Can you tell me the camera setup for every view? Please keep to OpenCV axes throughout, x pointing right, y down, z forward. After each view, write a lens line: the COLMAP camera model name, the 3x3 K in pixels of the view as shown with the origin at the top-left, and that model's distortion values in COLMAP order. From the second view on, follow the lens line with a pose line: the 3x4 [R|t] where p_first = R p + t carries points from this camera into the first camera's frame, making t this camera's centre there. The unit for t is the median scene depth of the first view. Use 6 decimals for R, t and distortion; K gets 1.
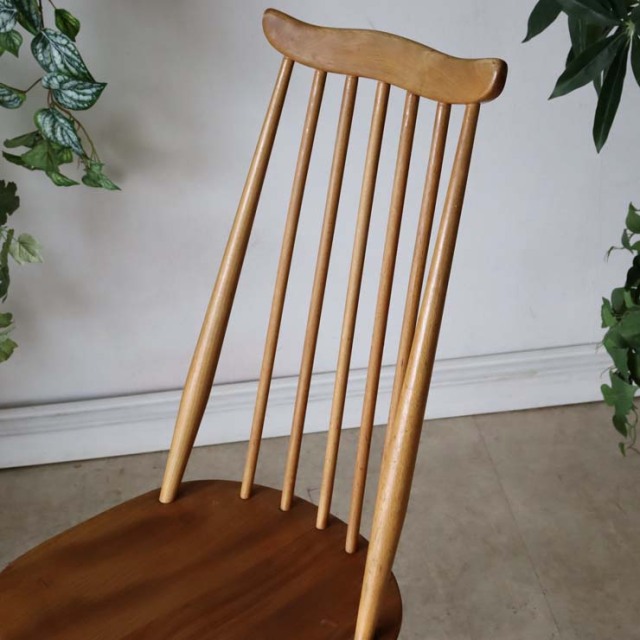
lens RADIAL K [[1124.1, 0, 320.0], [0, 1124.1, 320.0], [0, 0, 1]] dist [-0.042557, 0.138547]
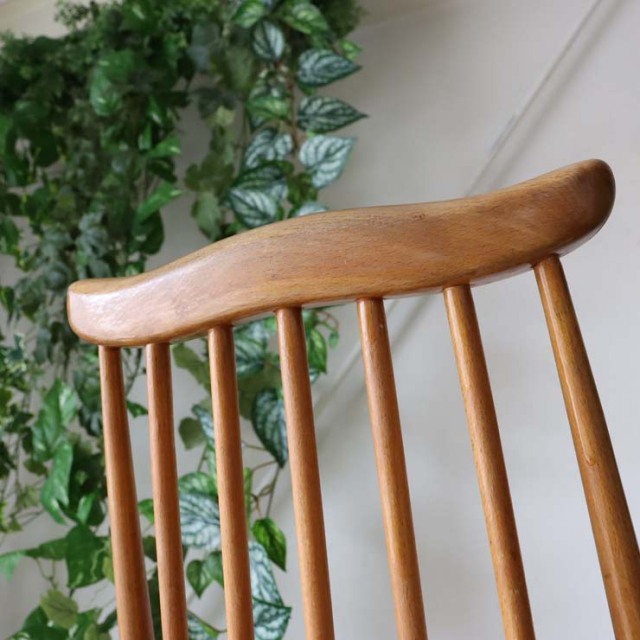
lens RADIAL K [[801.1, 0, 320.0], [0, 801.1, 320.0], [0, 0, 1]] dist [-0.080720, 0.001492]
pose [[0.849416, -0.156640, -0.503941, 0.117071], [-0.307169, 0.629744, -0.713491, 0.037396], [0.429115, 0.760846, 0.486800, 0.586192]]
